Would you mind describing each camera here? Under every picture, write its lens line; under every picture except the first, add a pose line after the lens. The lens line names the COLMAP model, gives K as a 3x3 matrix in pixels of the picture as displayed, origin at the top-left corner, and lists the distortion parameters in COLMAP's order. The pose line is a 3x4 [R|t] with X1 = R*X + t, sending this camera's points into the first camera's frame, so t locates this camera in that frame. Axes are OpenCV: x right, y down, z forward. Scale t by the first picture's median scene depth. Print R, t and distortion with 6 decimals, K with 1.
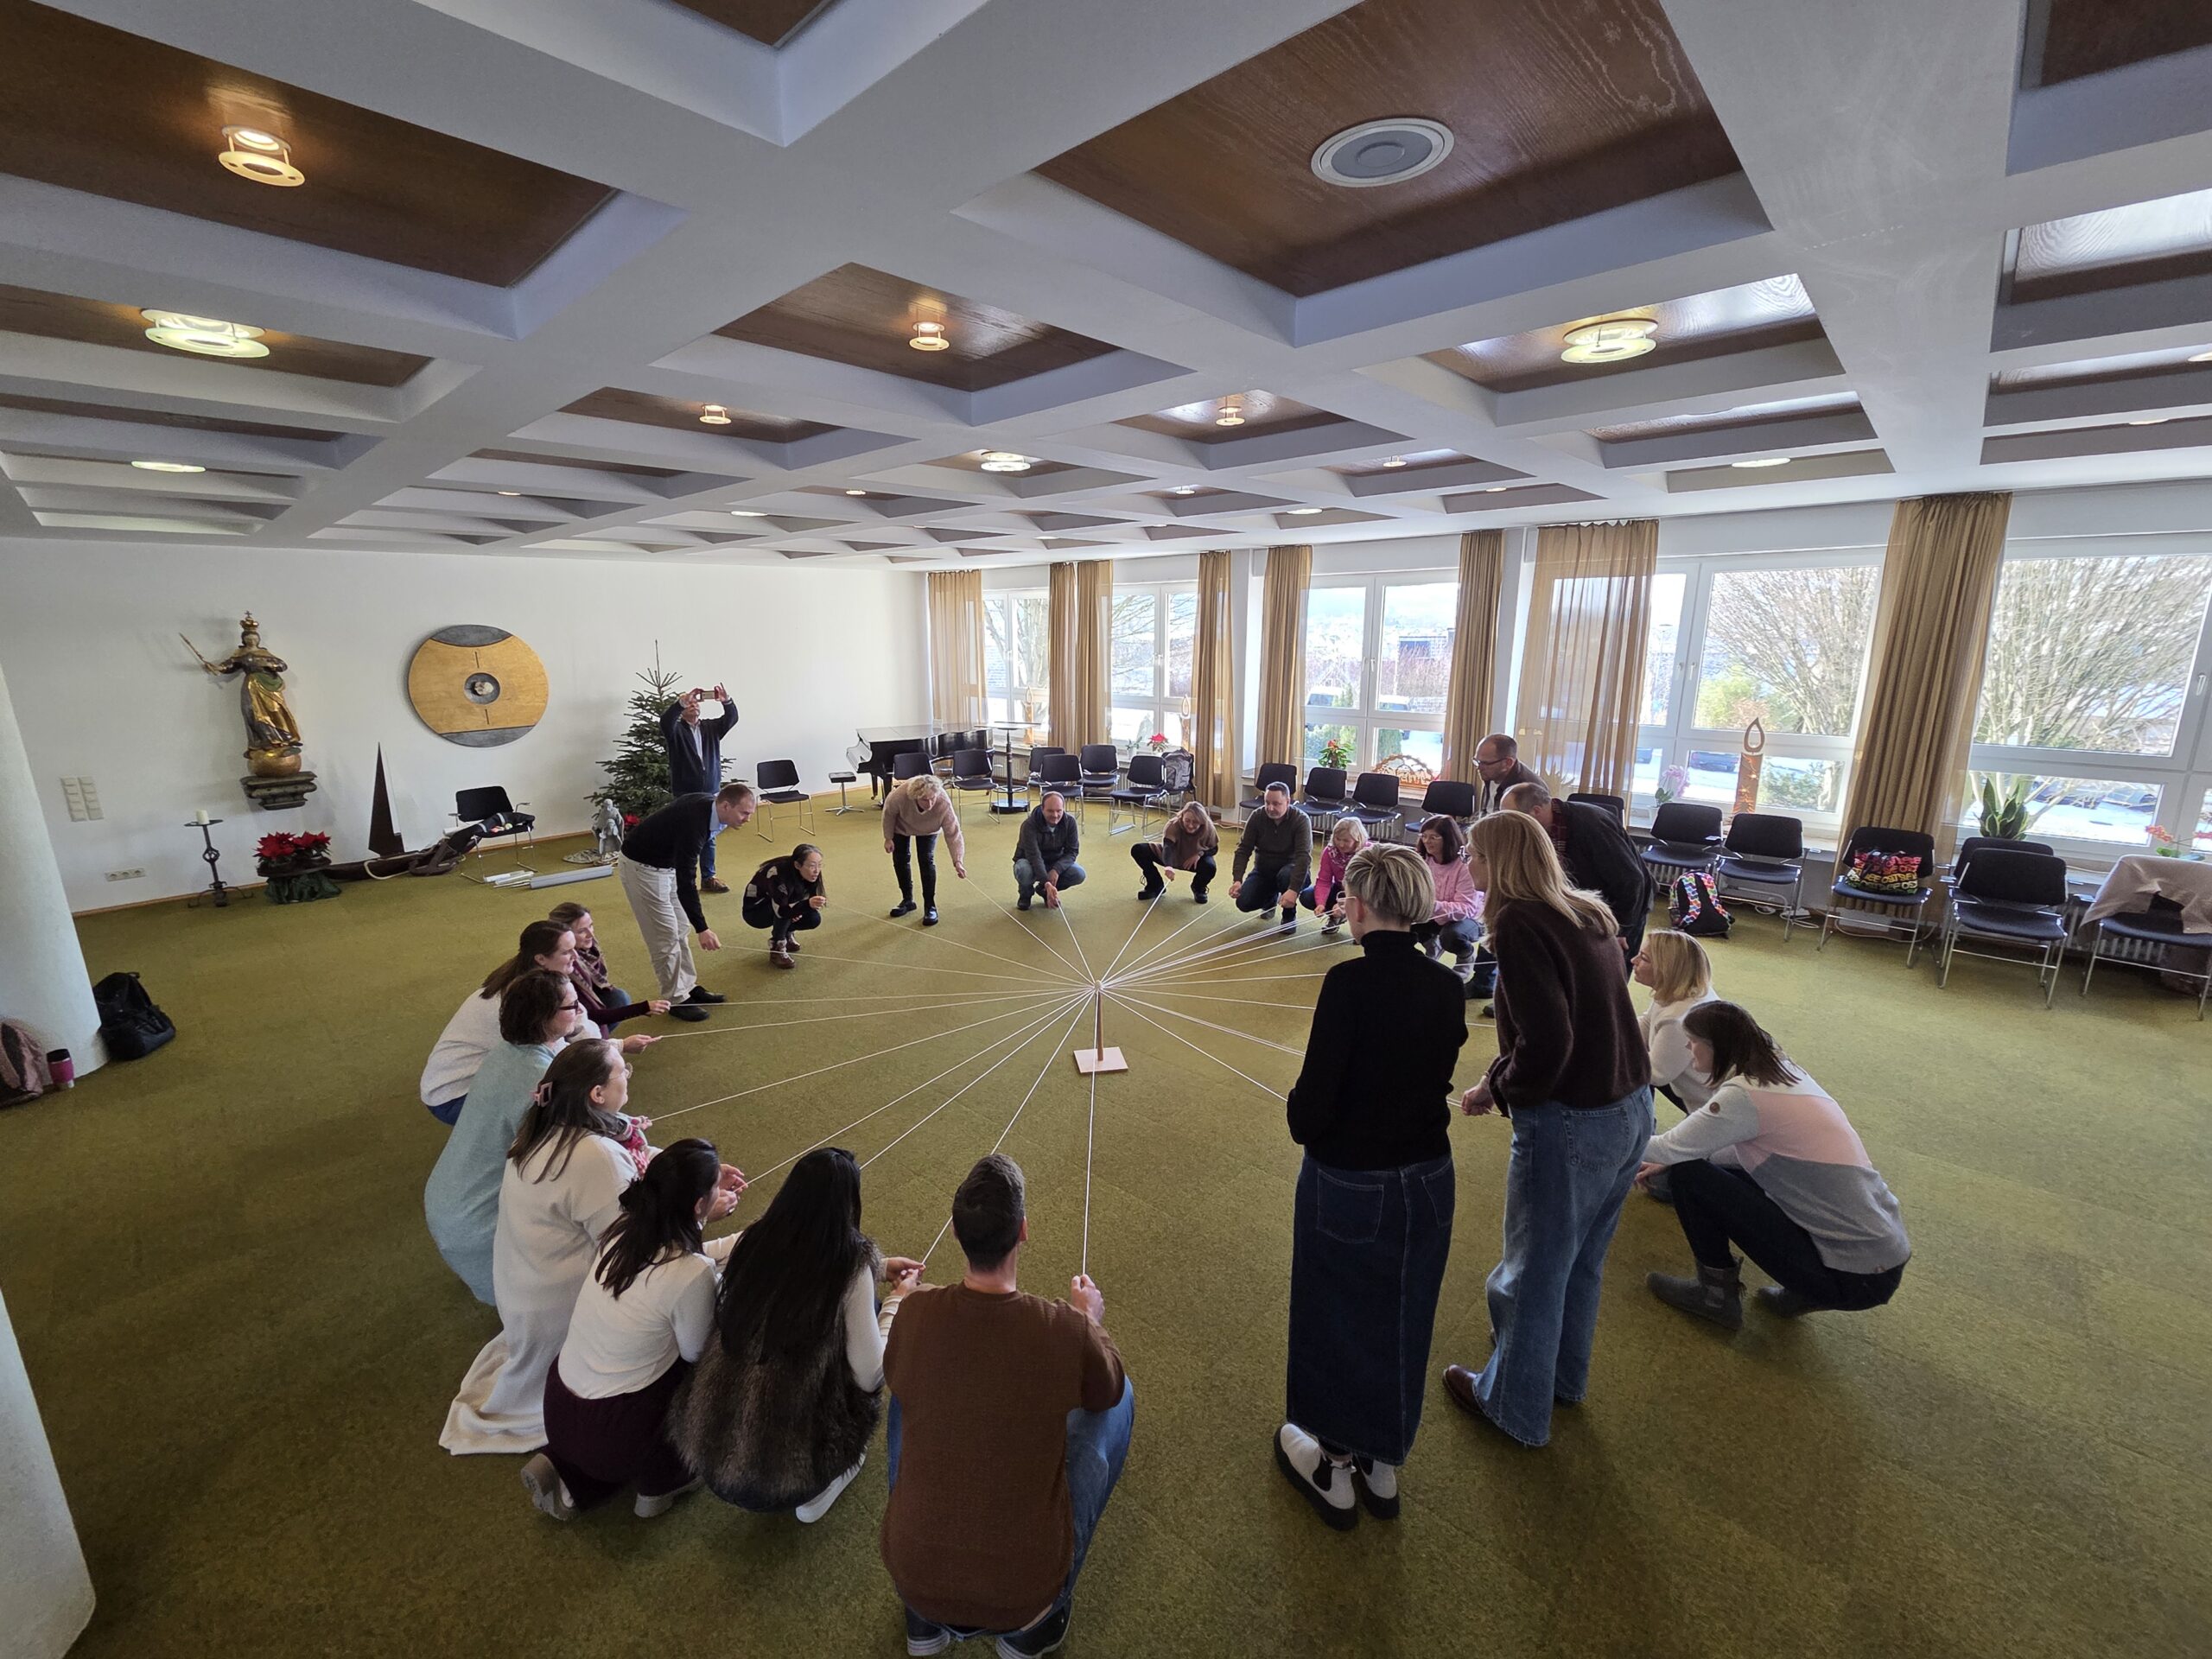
lens RADIAL K [[896.3, 0, 1091.6], [0, 896.3, 824.2], [0, 0, 1]] dist [-0.000928, 0.000010]
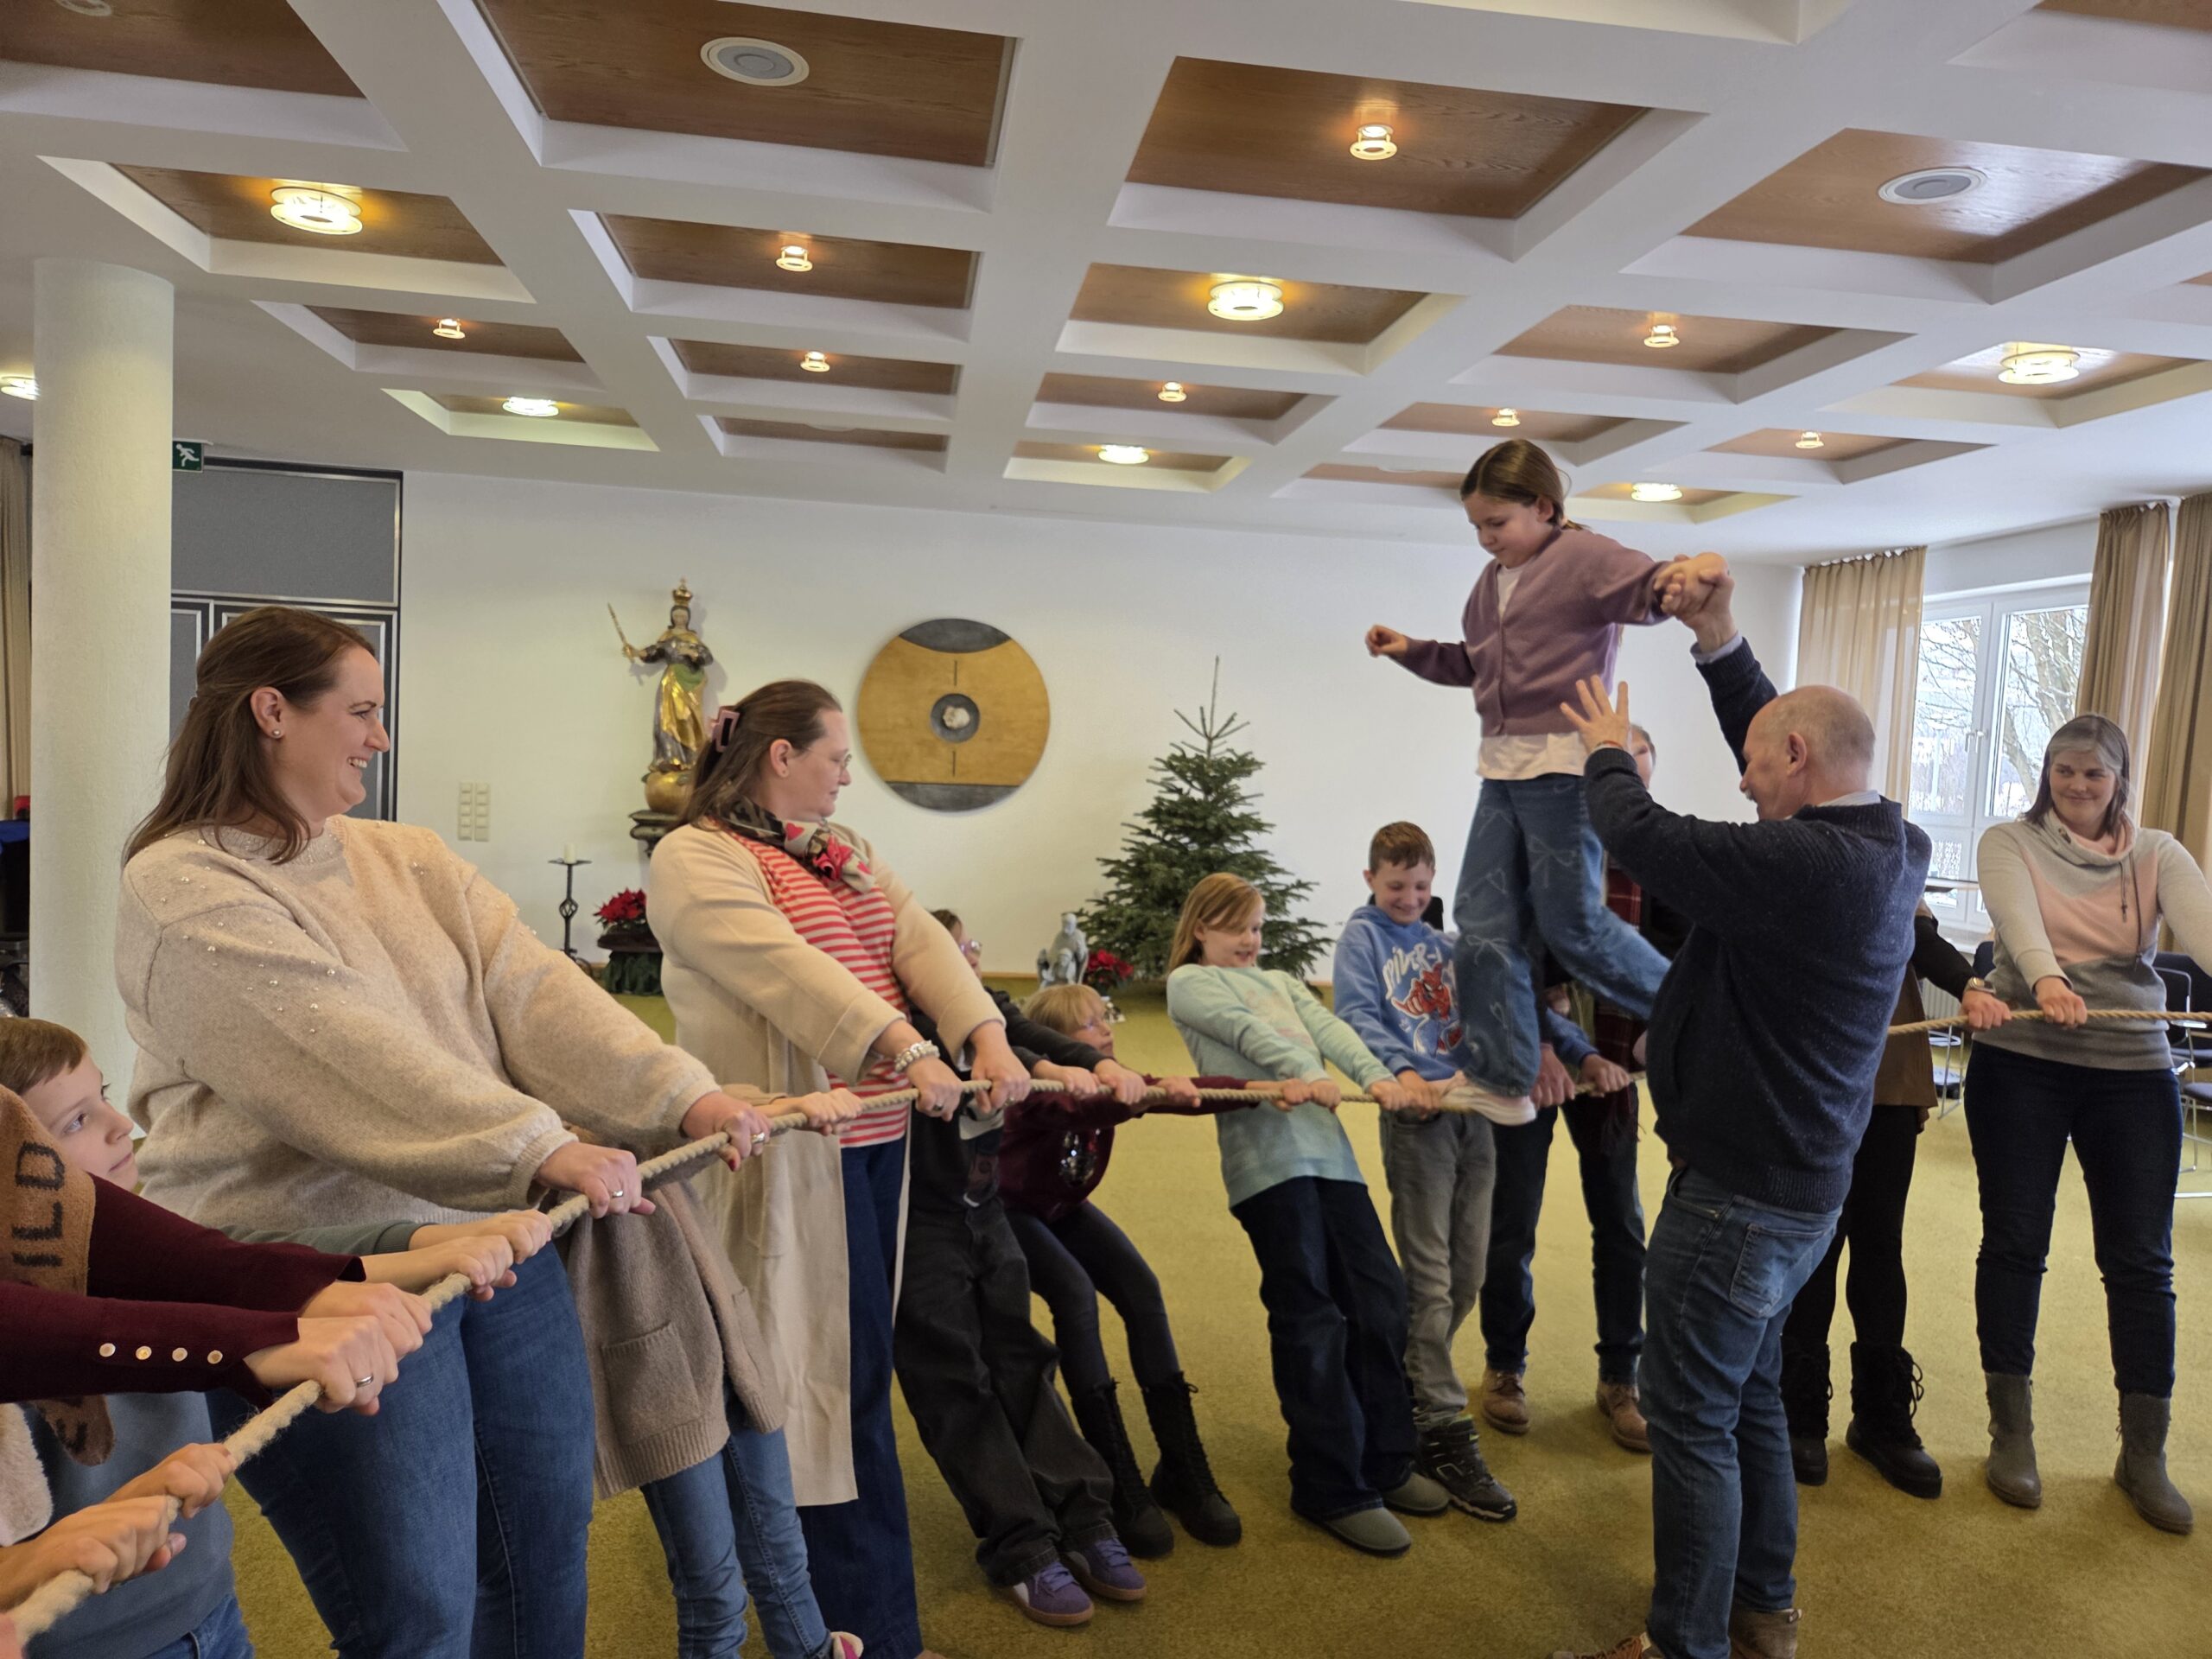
lens RADIAL K [[1462.5, 0, 1123.9], [0, 1462.5, 827.6], [0, 0, 1]] dist [0.038995, -0.004296]
pose [[0.777875, 0.083841, -0.622801, 0.061882], [-0.190124, 0.976013, -0.106073, 0.010702], [0.598969, 0.200921, 0.775156, 0.320805]]
